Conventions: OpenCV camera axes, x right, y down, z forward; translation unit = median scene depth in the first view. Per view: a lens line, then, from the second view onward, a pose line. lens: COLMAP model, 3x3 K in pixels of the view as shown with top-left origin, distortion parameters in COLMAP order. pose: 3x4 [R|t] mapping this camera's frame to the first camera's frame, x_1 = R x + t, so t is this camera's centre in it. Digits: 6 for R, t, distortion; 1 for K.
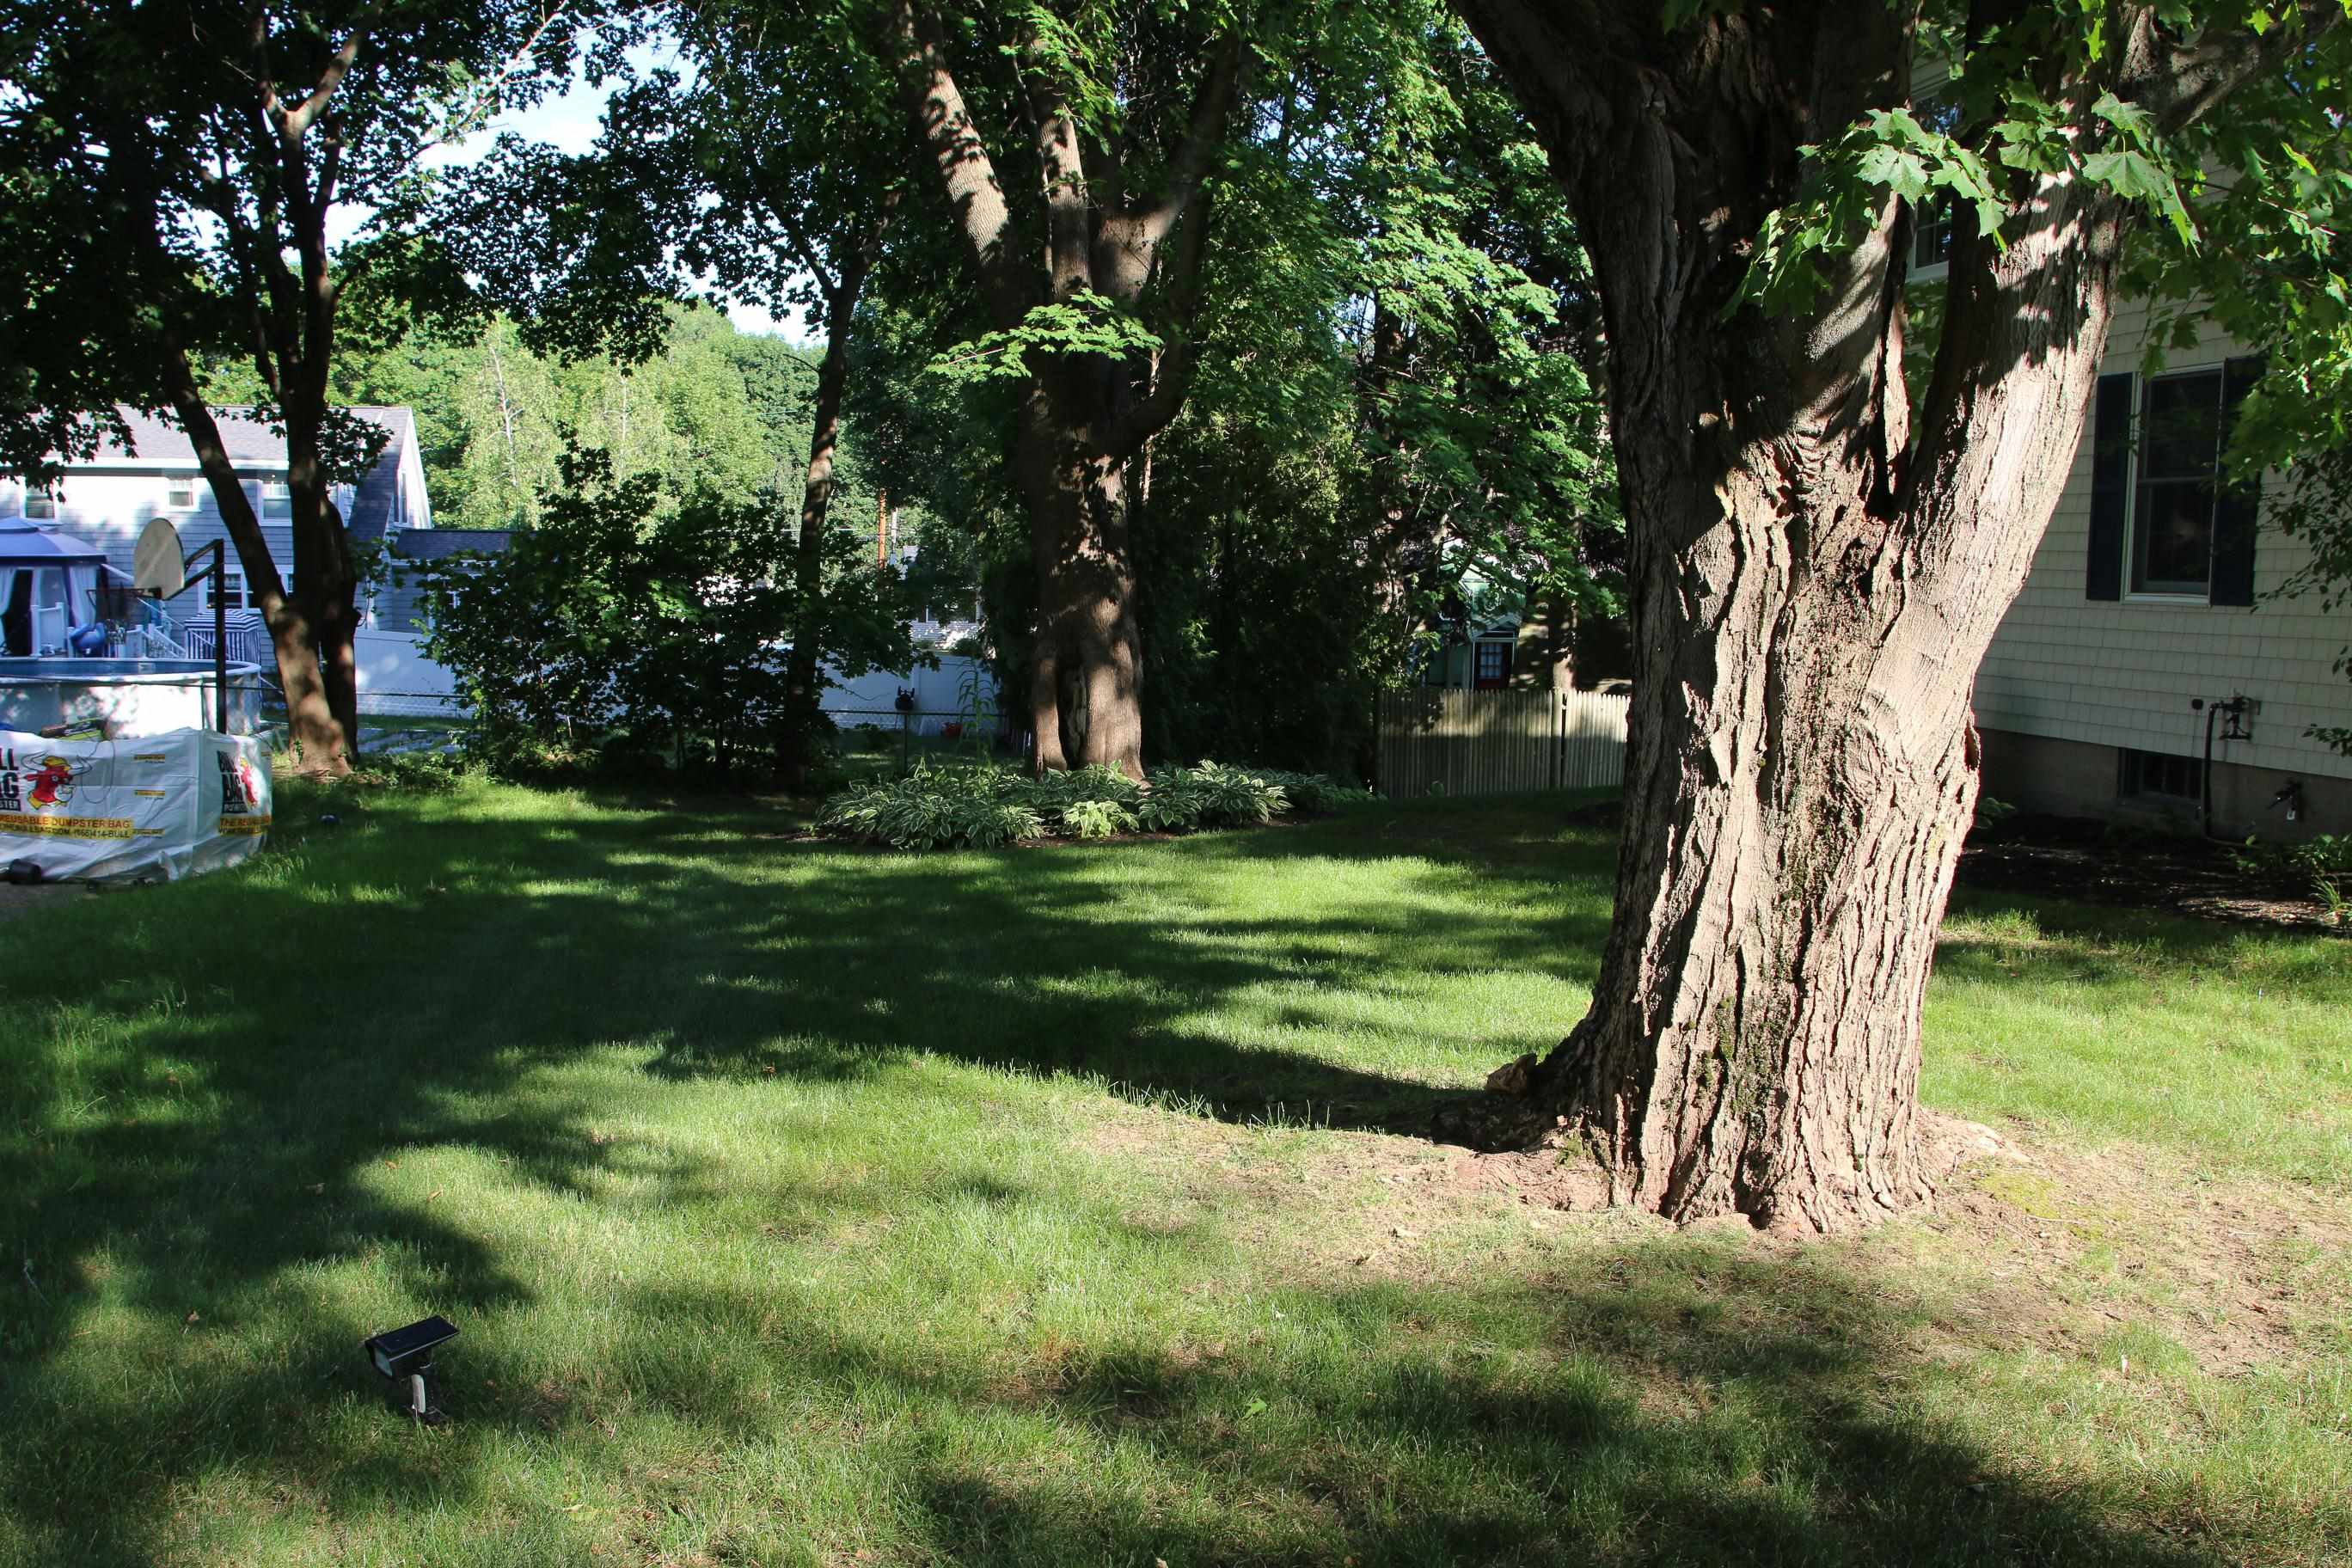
lens RADIAL K [[2157.3, 0, 1167.5], [0, 2157.3, 790.8], [0, 0, 1]] dist [-0.129311, 0.088544]
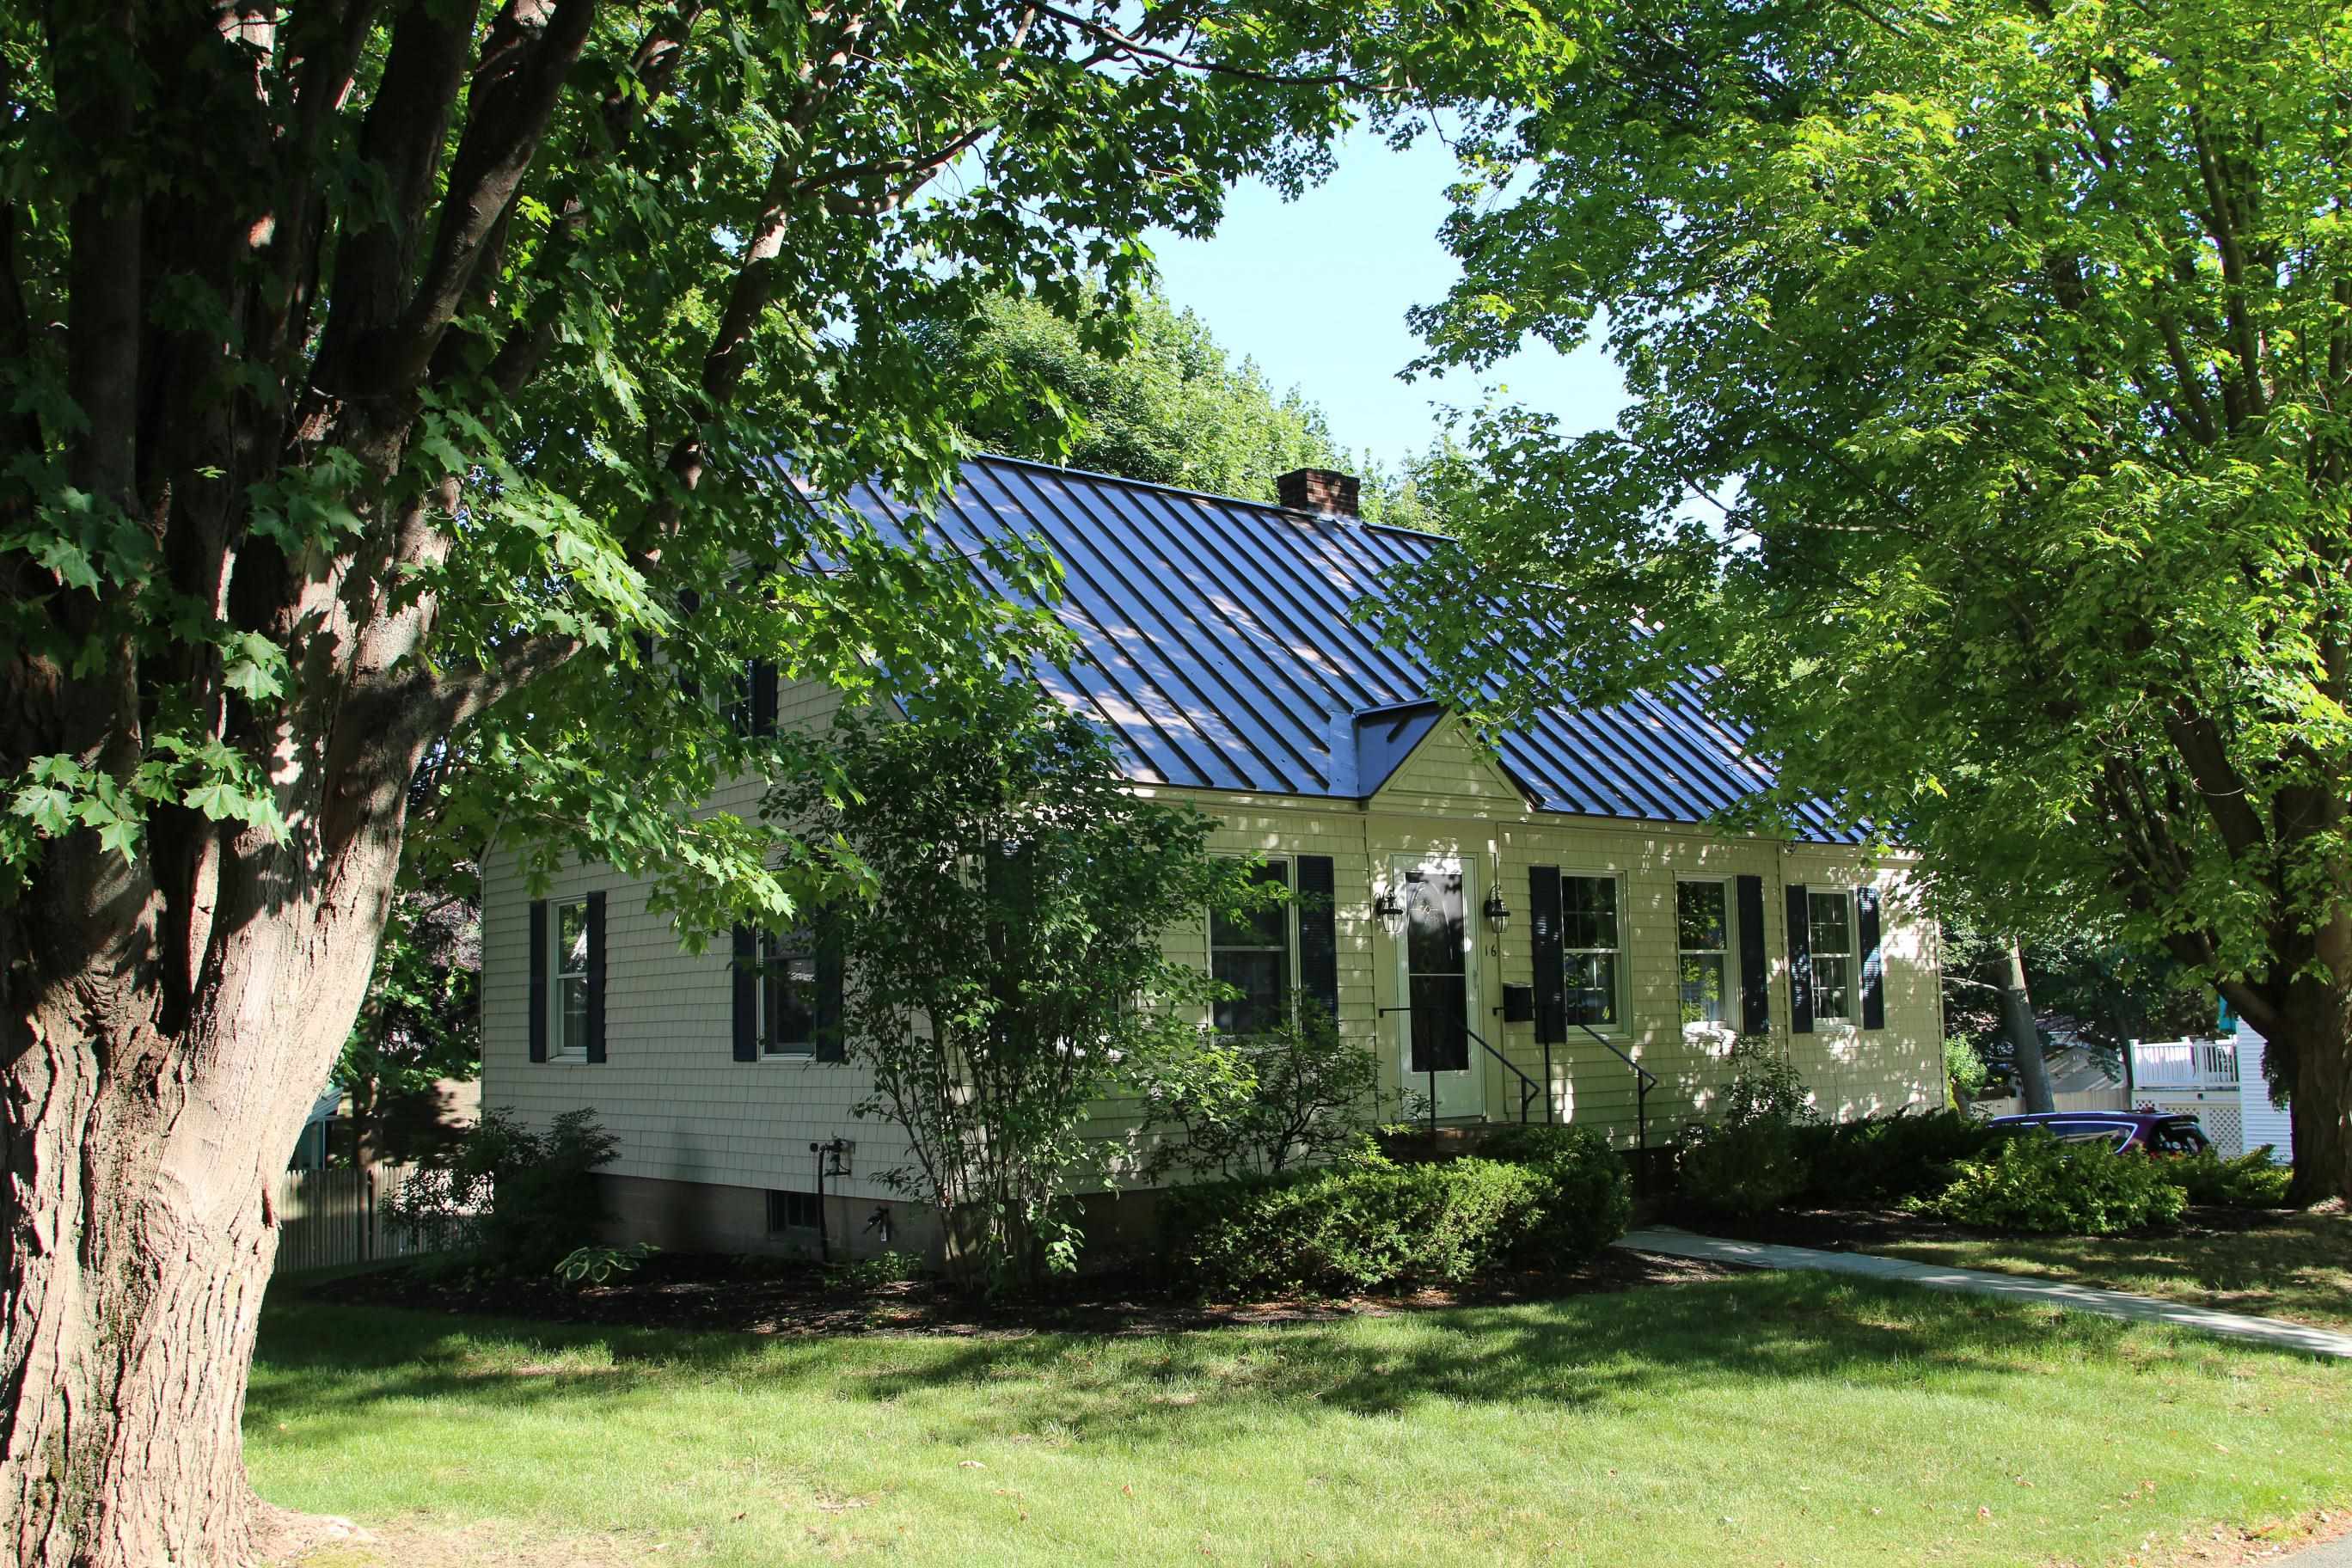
lens RADIAL K [[2157.3, 0, 1167.5], [0, 2157.3, 790.8], [0, 0, 1]] dist [-0.129311, 0.088544]
pose [[0.880352, 0.008695, 0.474241, 0.257353], [0.092661, 0.977415, -0.189932, 0.024520], [-0.465182, 0.211151, 0.859663, -0.402295]]
